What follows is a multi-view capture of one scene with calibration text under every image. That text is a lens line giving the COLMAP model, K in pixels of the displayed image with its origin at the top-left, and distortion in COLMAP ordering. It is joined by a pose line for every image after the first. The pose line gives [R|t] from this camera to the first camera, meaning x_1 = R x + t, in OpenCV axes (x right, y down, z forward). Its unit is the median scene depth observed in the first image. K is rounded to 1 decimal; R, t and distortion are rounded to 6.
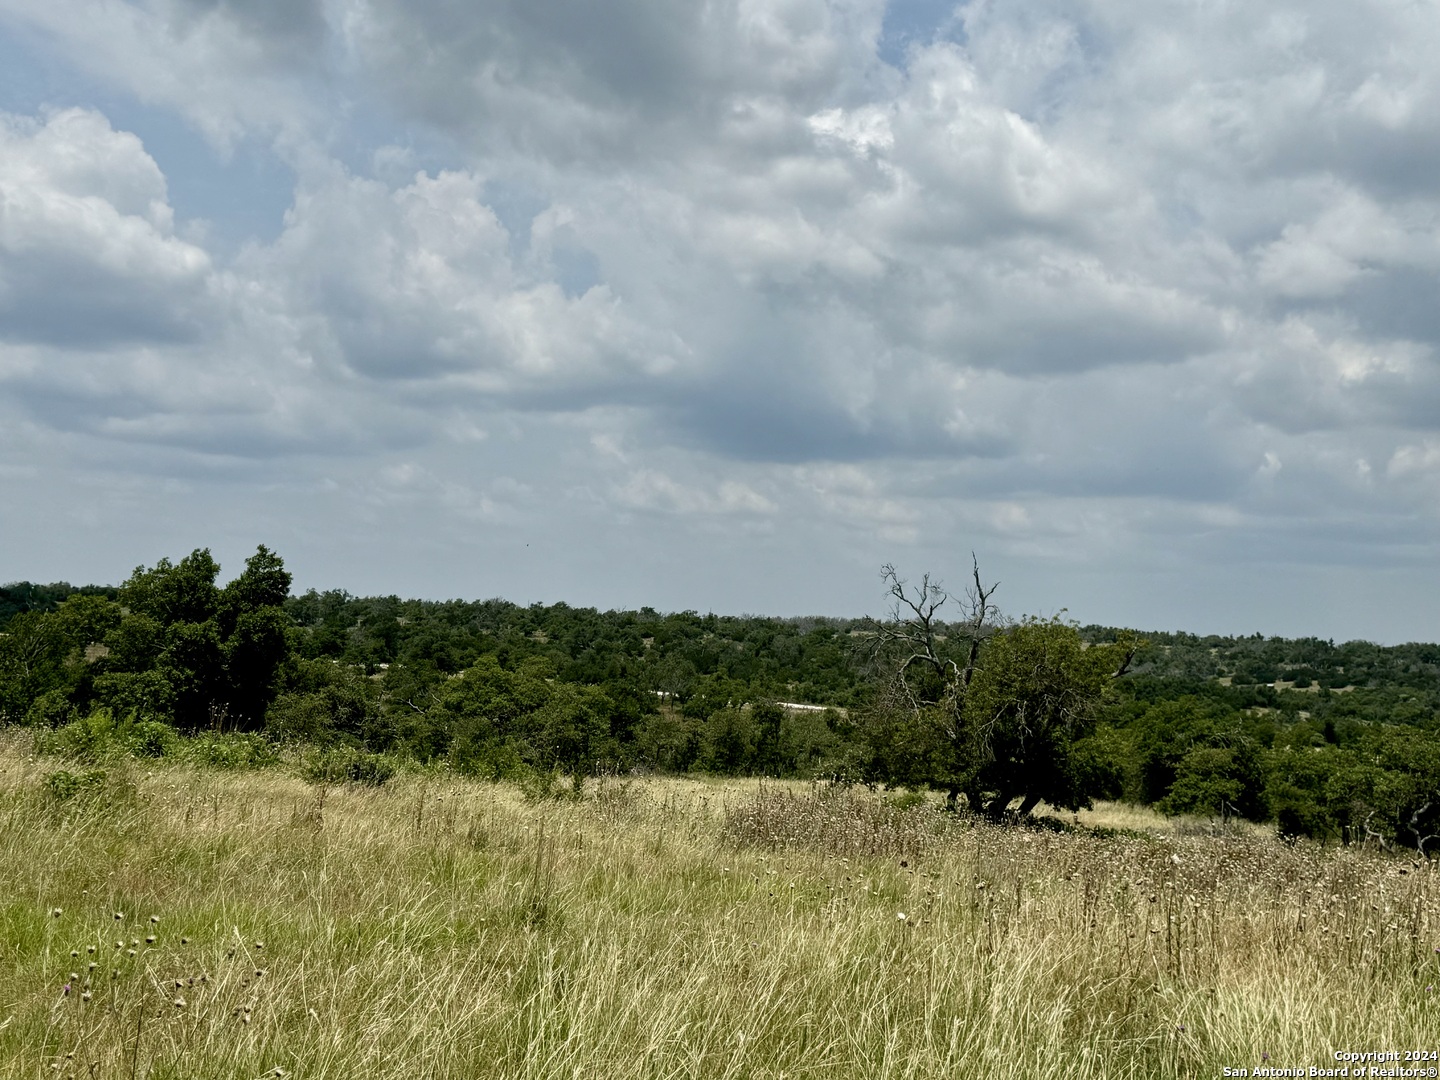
lens RADIAL K [[1864.8, 0, 707.9], [0, 1864.8, 533.1], [0, 0, 1]] dist [0.133796, 0.000000]
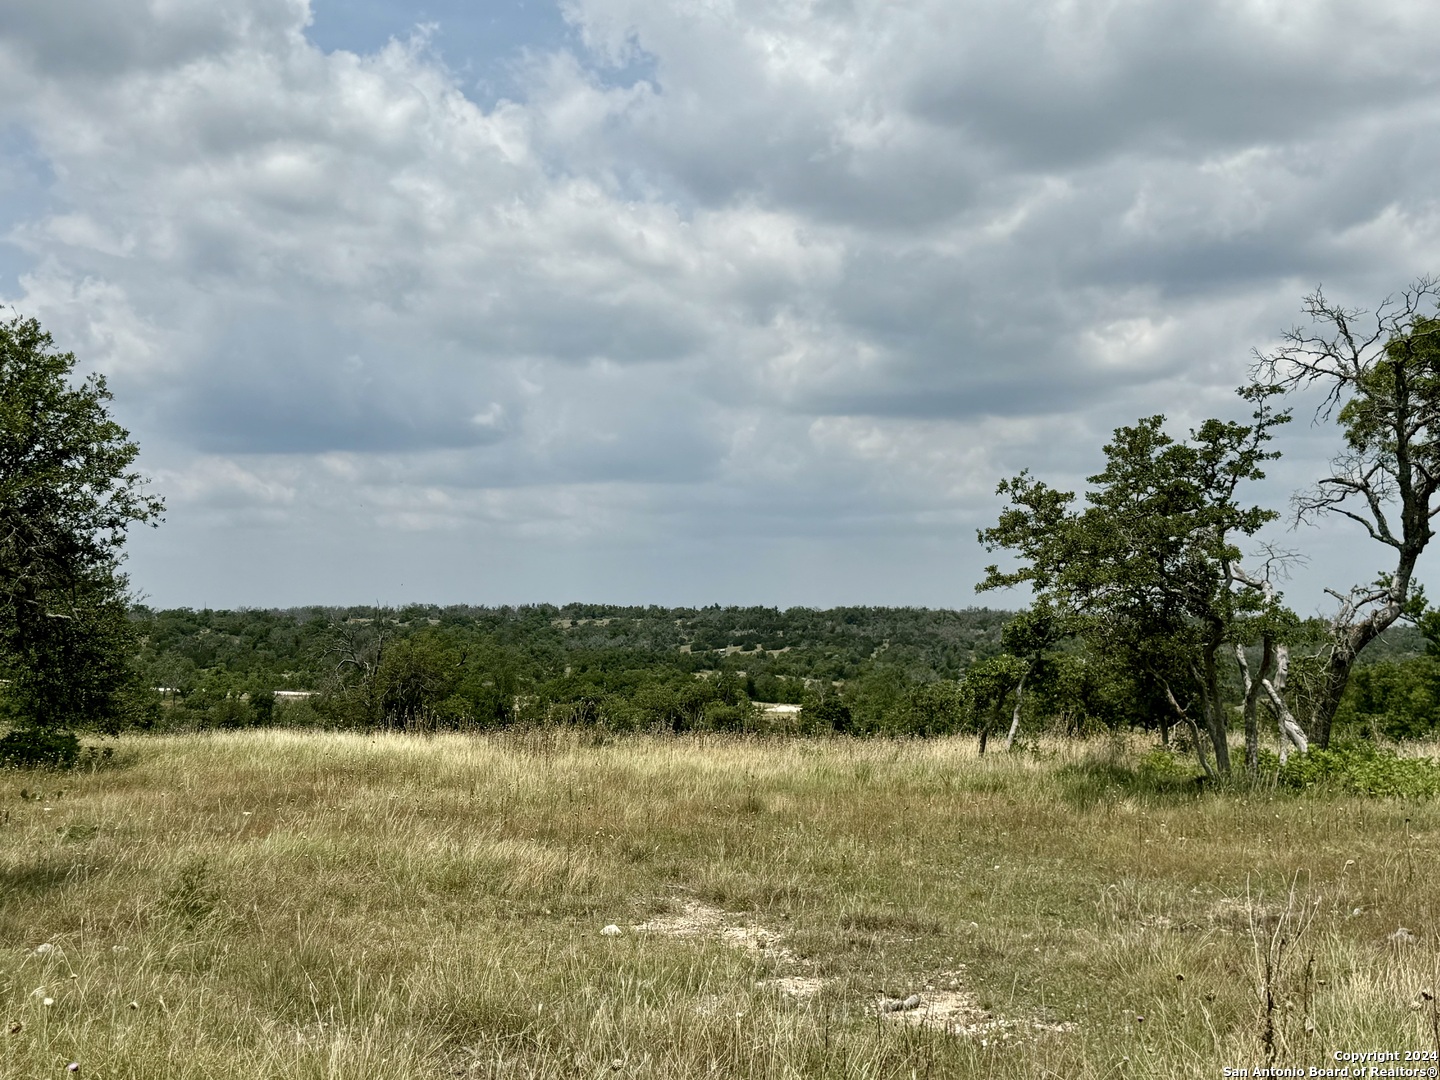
lens RADIAL K [[1835.2, 0, 718.5], [0, 1835.2, 538.0], [0, 0, 1]] dist [0.159136, 0.000000]
pose [[0.962557, -0.030906, 0.269312, -0.003830], [0.027350, 0.999482, 0.016946, -0.017511], [-0.269697, -0.008945, 0.962904, -0.195206]]
